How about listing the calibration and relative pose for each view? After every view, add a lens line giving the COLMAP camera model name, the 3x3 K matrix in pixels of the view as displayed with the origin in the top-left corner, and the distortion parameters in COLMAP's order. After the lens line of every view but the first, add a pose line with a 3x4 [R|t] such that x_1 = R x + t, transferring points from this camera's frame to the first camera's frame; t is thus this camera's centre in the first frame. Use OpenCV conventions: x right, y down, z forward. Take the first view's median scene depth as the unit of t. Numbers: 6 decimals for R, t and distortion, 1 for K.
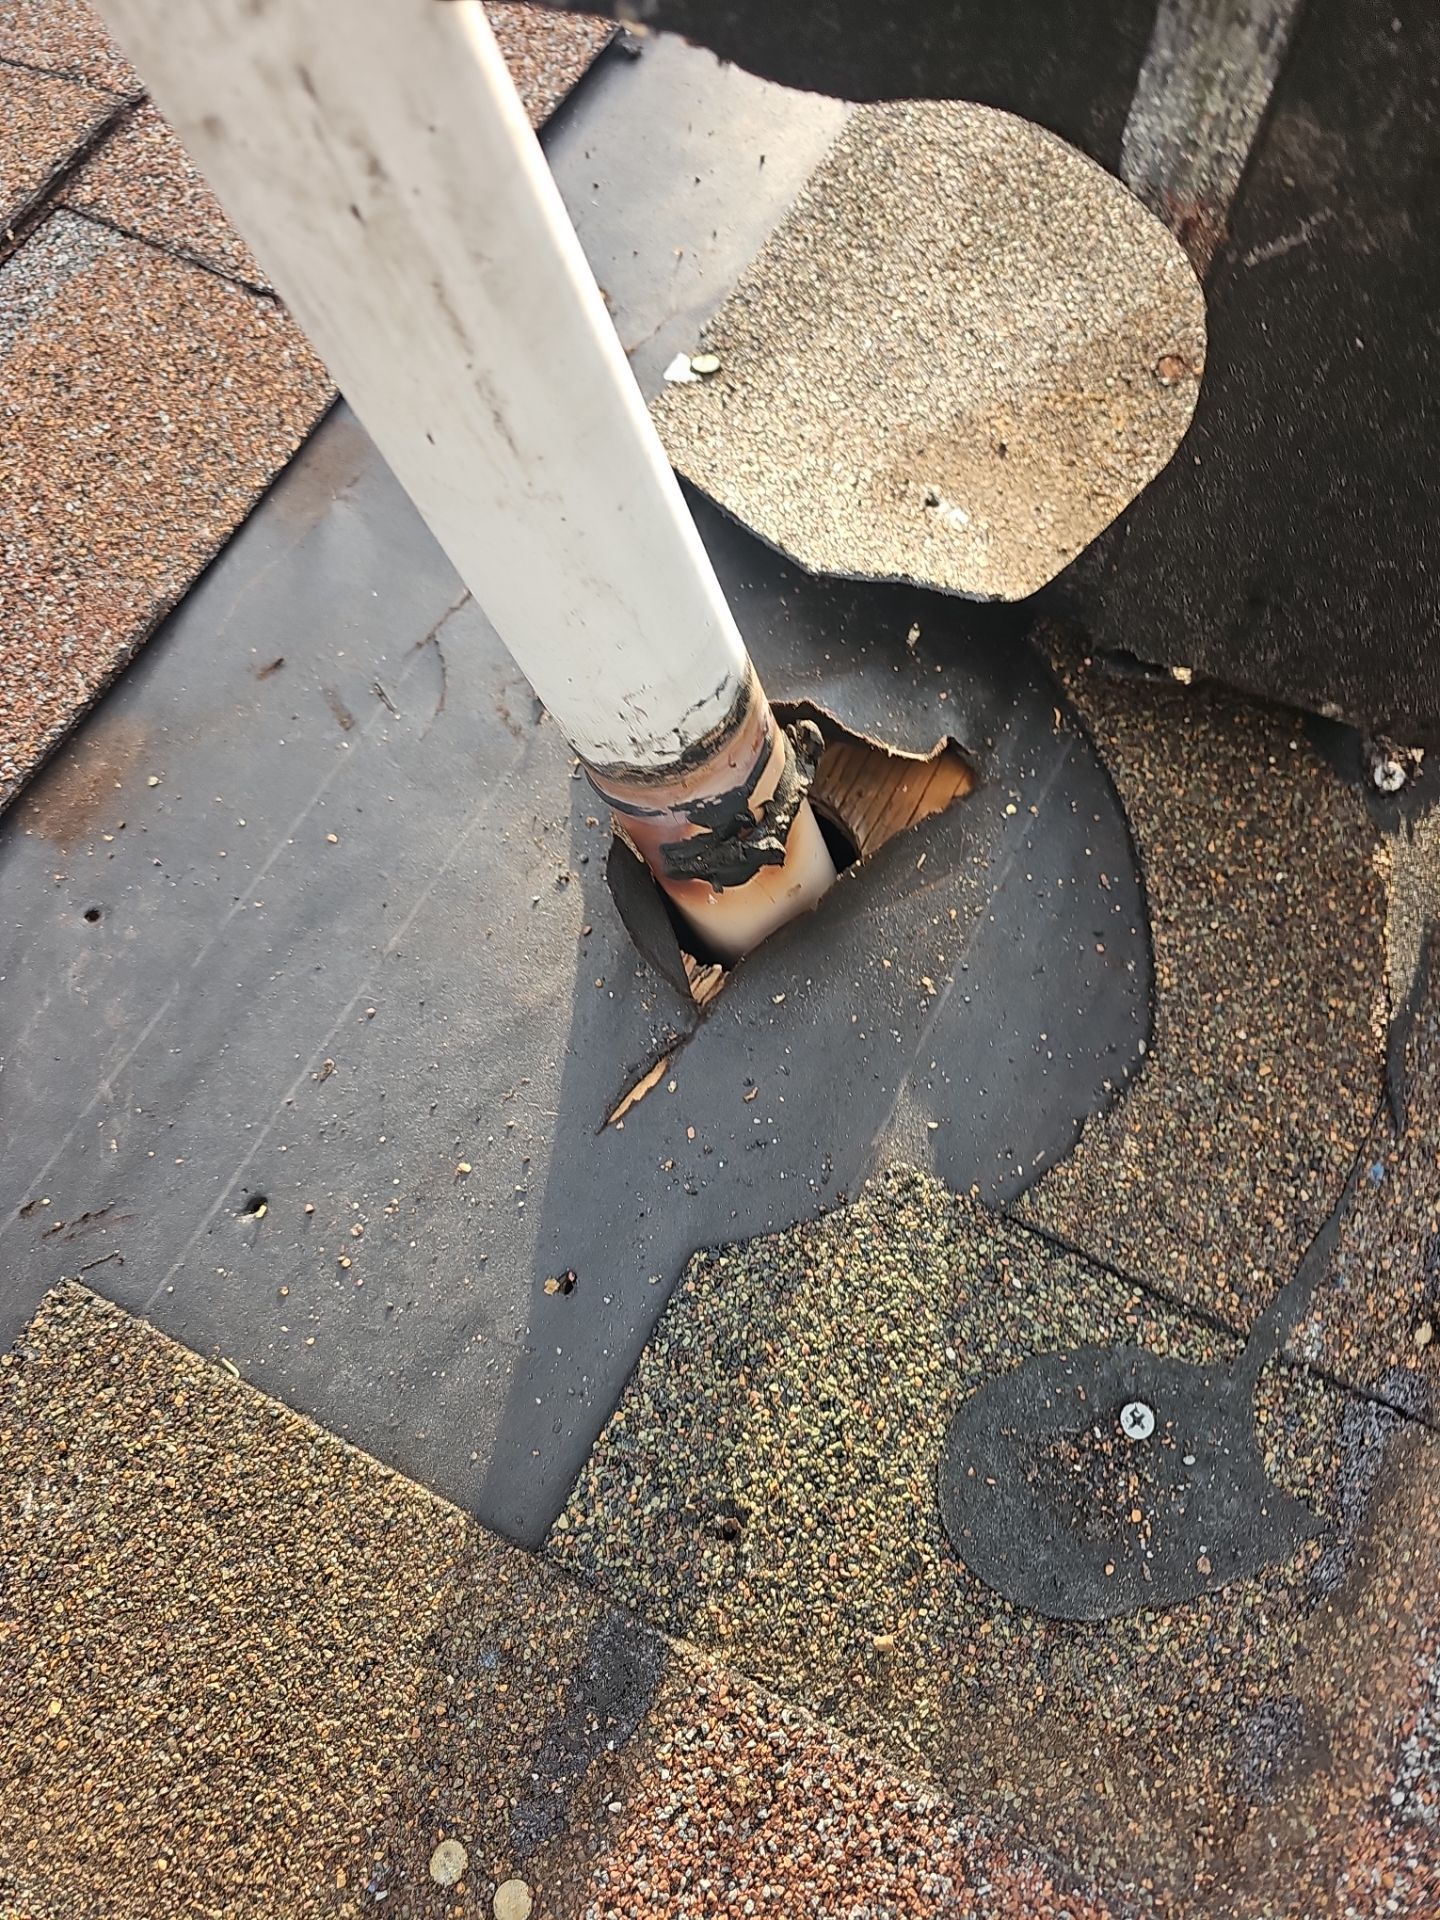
lens RADIAL K [[1317.8, 0, 720.0], [0, 1317.8, 929.0], [0, 0, 1]] dist [-0.001252, -0.002361]
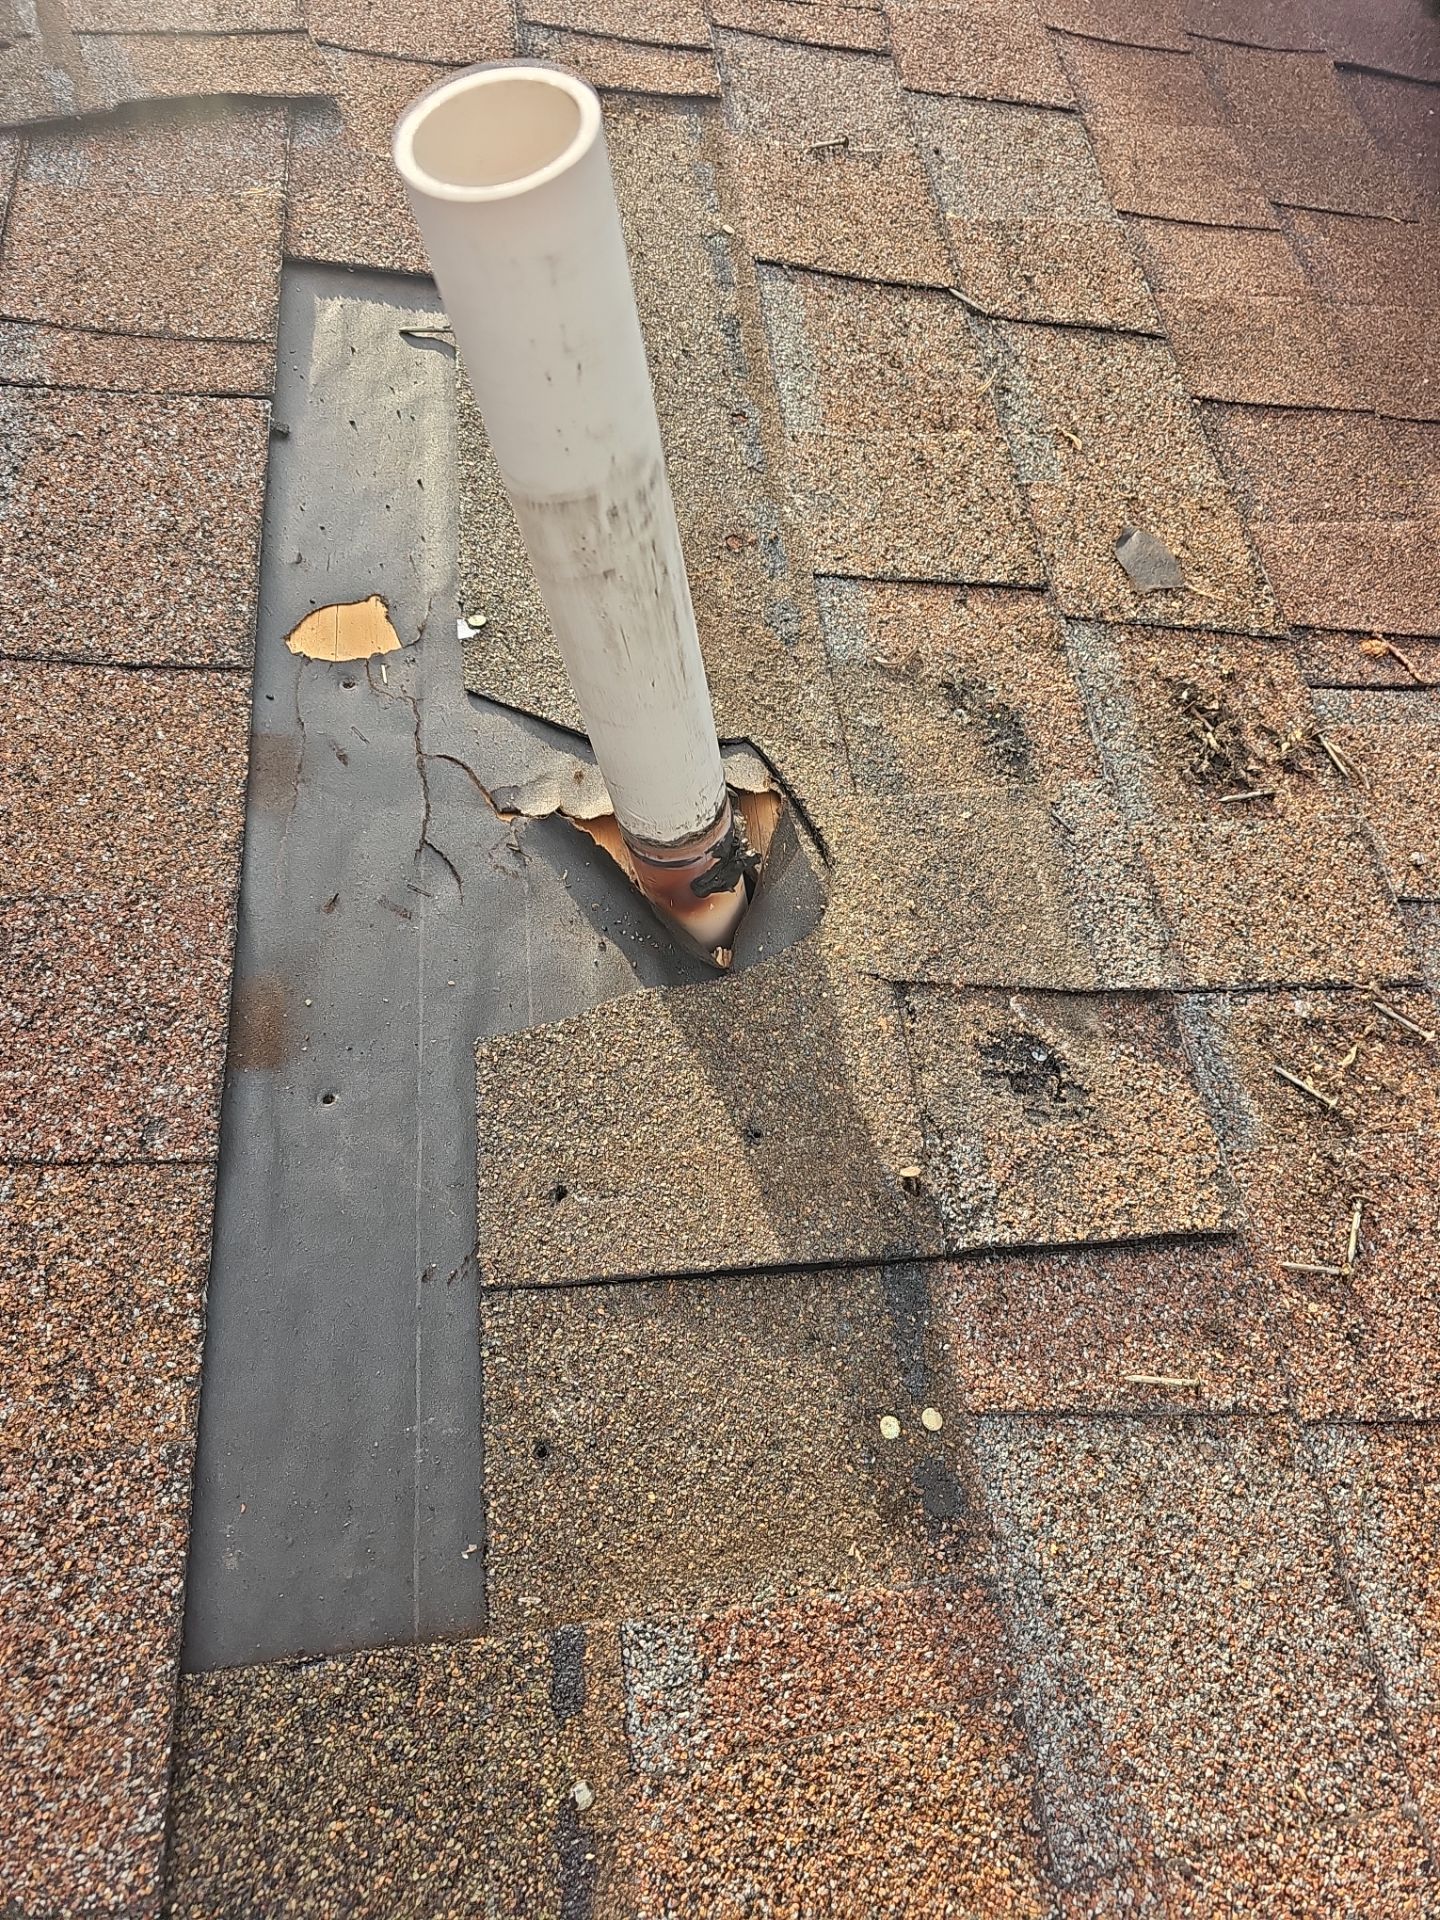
lens RADIAL K [[1320.5, 0, 720.0], [0, 1320.5, 960.0], [0, 0, 1]] dist [0.061797, -0.061306]
pose [[0.804485, -0.397784, 0.441102, -0.819427], [0.433646, 0.900827, 0.021477, 0.007998], [-0.405900, 0.174005, 0.897200, -0.542756]]
